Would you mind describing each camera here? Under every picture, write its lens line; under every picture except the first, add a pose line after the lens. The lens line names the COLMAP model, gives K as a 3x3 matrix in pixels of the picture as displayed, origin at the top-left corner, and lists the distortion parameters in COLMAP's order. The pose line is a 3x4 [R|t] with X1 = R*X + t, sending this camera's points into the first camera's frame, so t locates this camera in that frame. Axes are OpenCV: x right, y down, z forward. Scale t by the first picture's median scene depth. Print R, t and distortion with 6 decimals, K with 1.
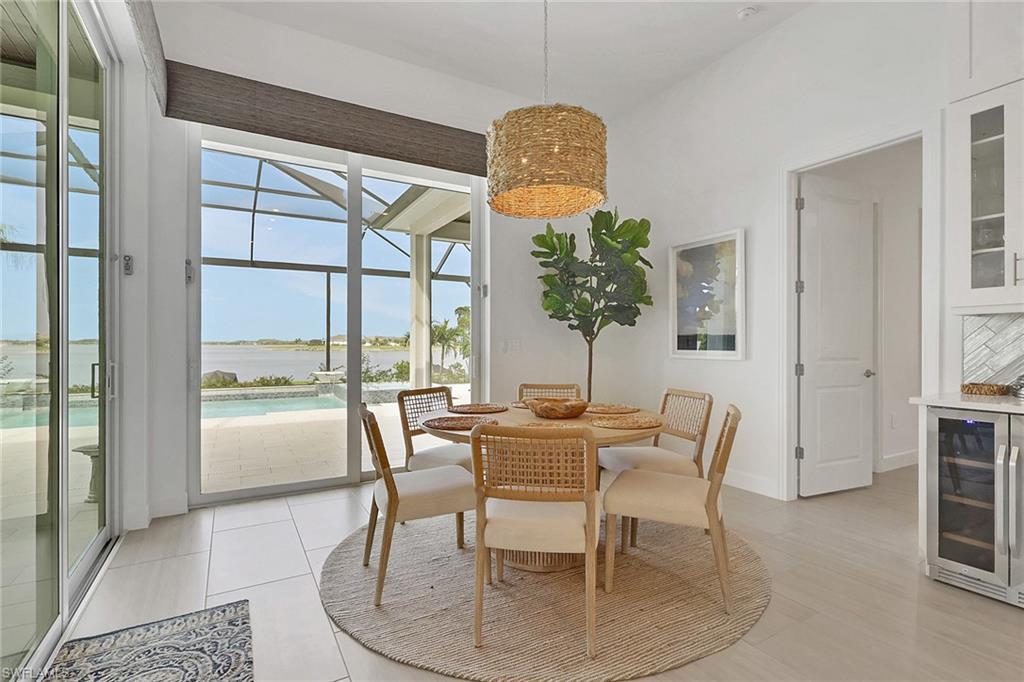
lens RADIAL K [[485.9, 0, 512.0], [0, 485.9, 341.0], [0, 0, 1]] dist [-0.003835, -0.000207]
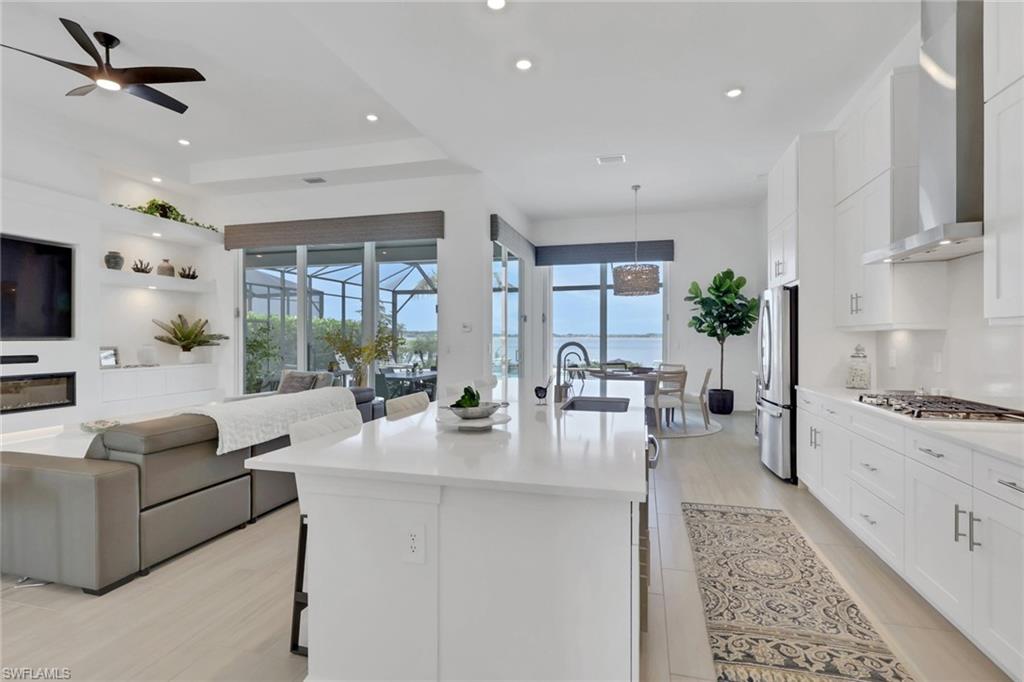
lens RADIAL K [[464.0, 0, 512.0], [0, 464.0, 341.0], [0, 0, 1]] dist [-0.012028, -0.000155]
pose [[0.707957, 0.004383, -0.706242, 0.823192], [0.007480, 0.999878, 0.013703, -0.037387], [0.706216, -0.014984, 0.707838, -0.768323]]
